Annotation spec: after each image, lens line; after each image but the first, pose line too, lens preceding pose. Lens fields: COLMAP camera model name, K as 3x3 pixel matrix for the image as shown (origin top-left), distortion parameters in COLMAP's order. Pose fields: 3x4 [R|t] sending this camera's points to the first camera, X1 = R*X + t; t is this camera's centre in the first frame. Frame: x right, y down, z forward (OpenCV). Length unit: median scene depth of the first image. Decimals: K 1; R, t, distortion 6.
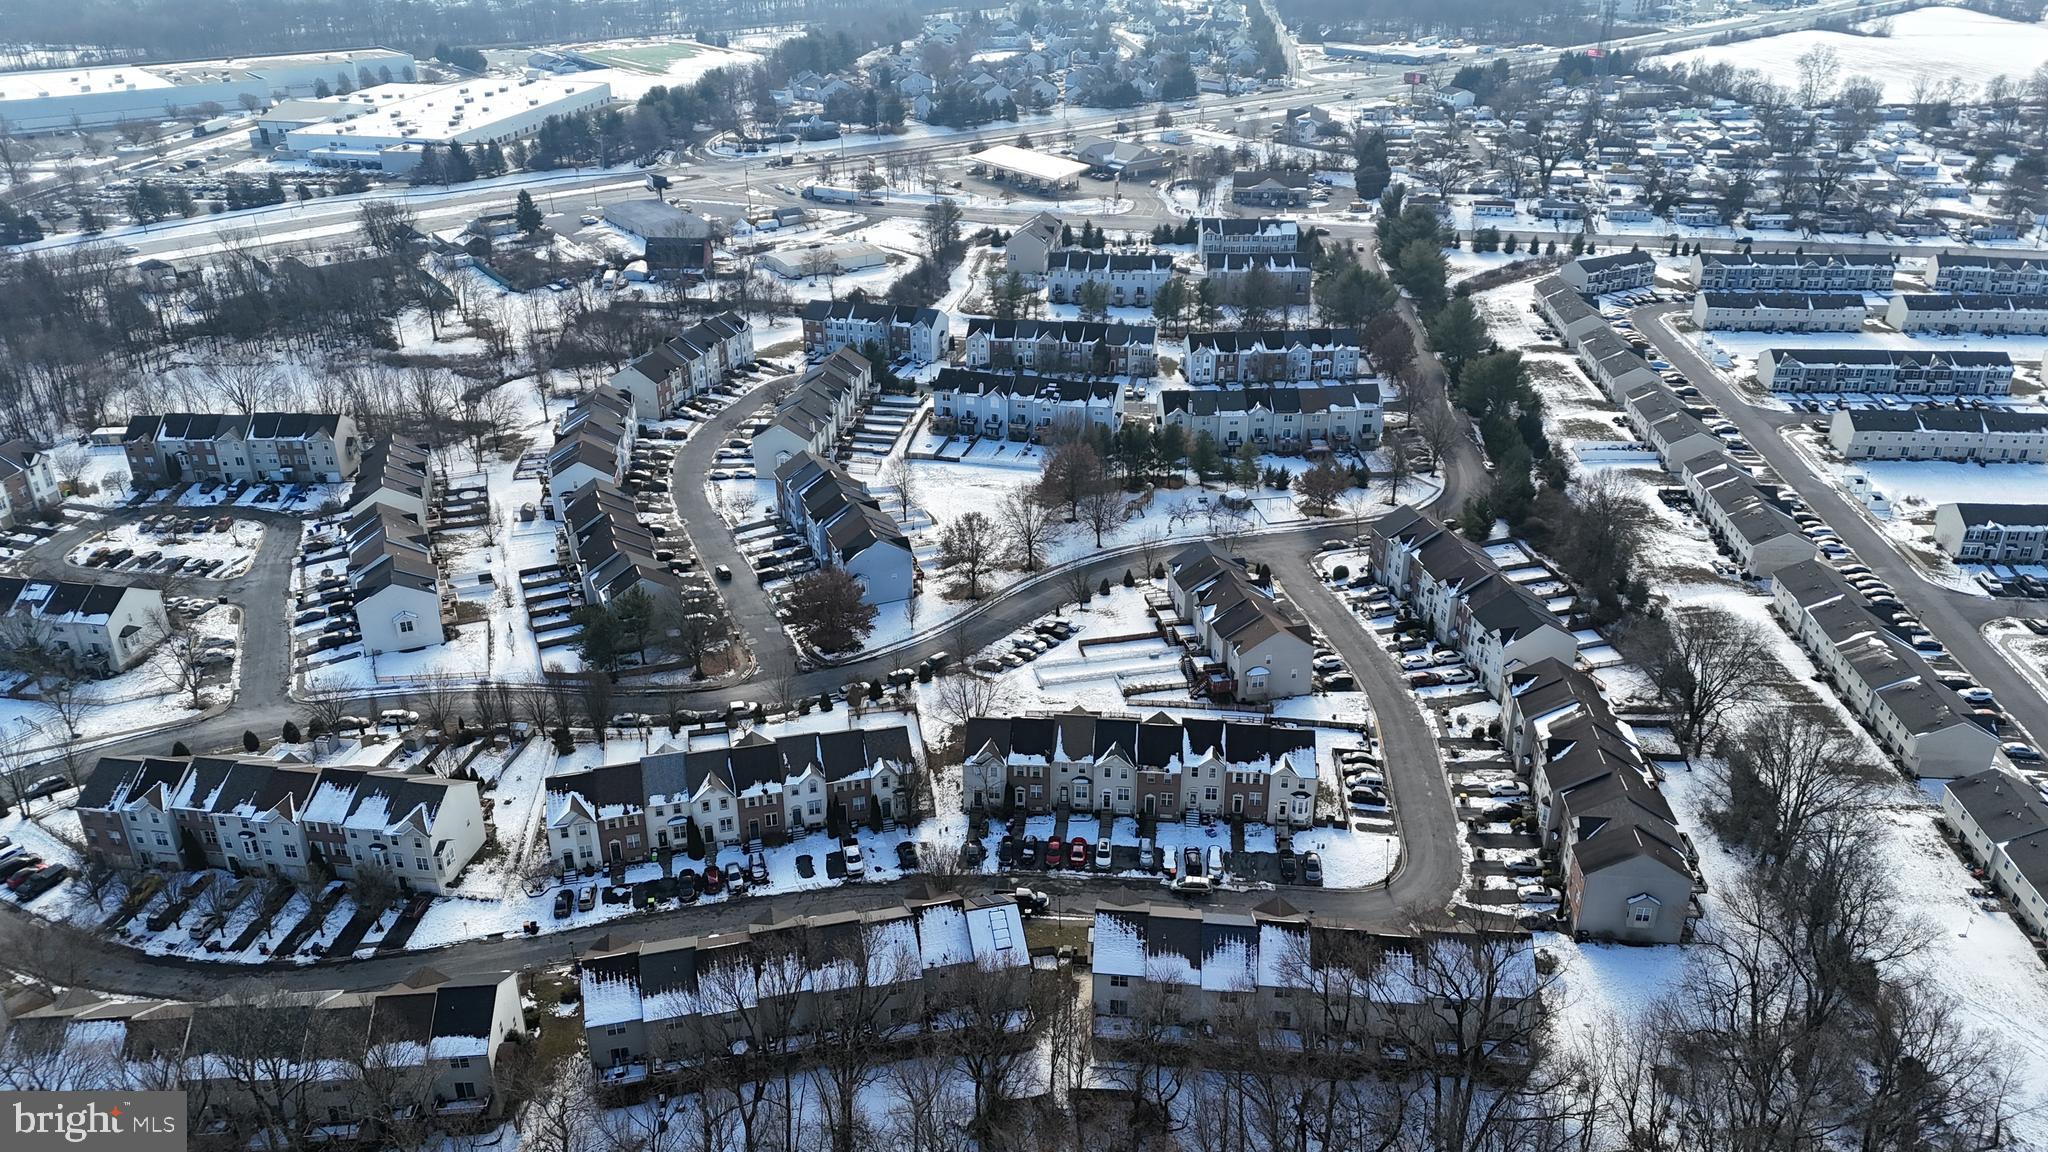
lens RADIAL K [[1503.3, 0, 1030.2], [0, 1503.3, 575.0], [0, 0, 1]] dist [0.060814, -0.017375]
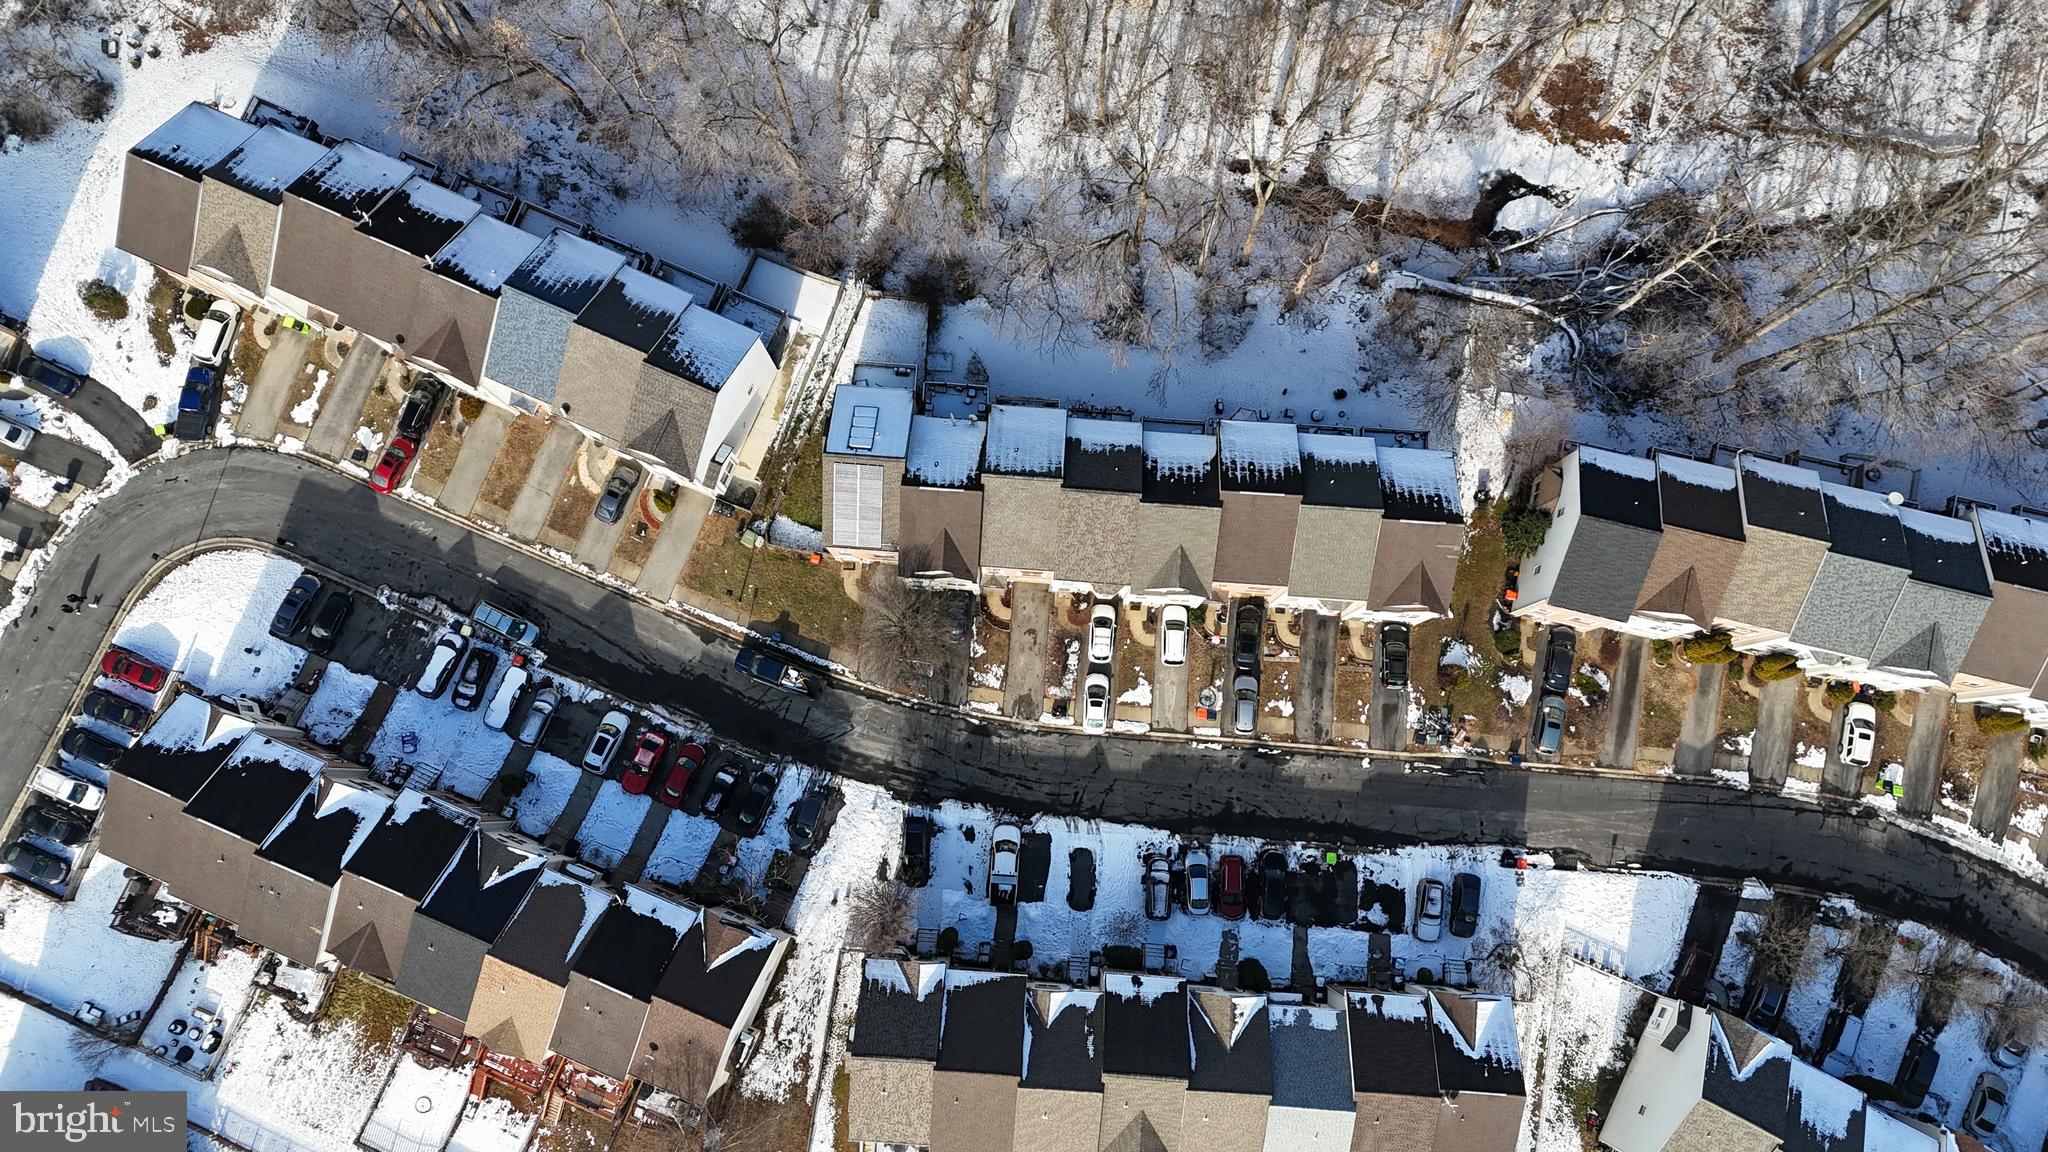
lens RADIAL K [[1503.3, 0, 1036.9], [0, 1503.3, 579.1], [0, 0, 1]] dist [0.060814, -0.017375]
pose [[-0.951555, -0.305114, 0.038059, -0.118683], [0.128478, -0.282087, 0.950747, -0.350920], [-0.279351, 0.909578, 0.307622, 0.713378]]
